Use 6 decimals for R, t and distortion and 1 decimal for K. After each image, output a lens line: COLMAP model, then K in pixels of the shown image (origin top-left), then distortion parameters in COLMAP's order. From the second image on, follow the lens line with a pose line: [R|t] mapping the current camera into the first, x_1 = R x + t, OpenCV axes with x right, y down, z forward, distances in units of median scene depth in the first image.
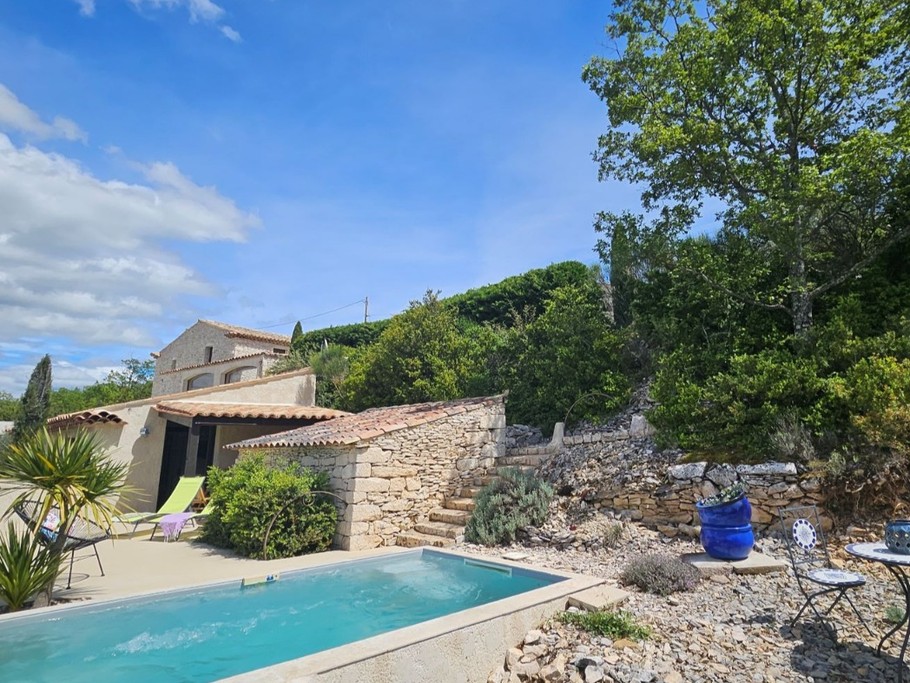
lens RADIAL K [[495.1, 0, 512.1], [0, 495.1, 338.8], [0, 0, 1]] dist [0.002217, -0.000824]
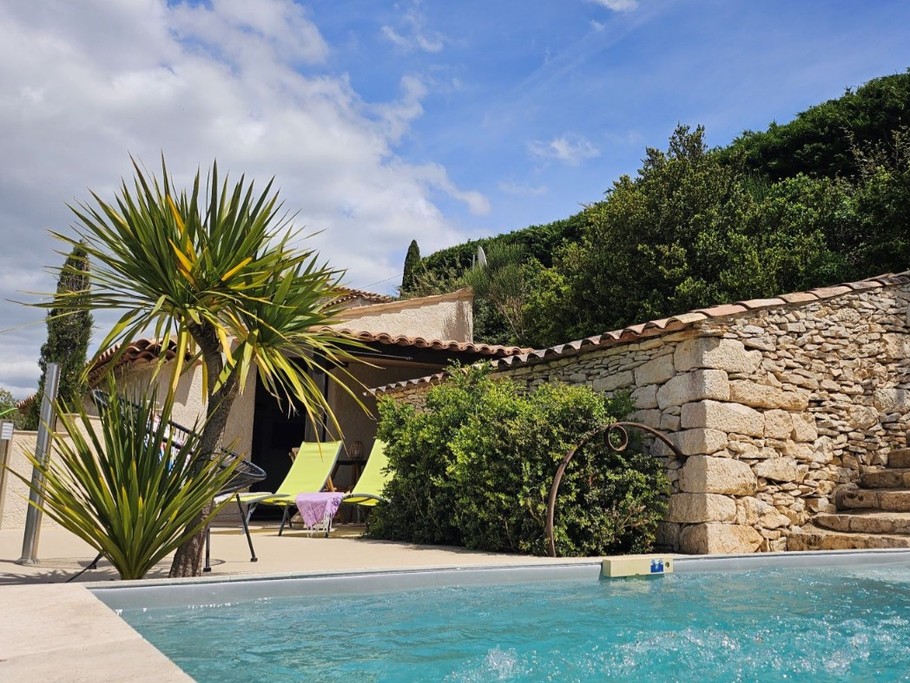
lens RADIAL K [[778.6, 0, 510.7], [0, 778.6, 340.8], [0, 0, 1]] dist [0.004350, -0.007813]
pose [[0.975683, -0.024112, -0.217855, -0.316417], [0.030533, 0.999191, 0.026158, 0.194559], [0.217048, -0.032174, 0.975630, 0.260129]]
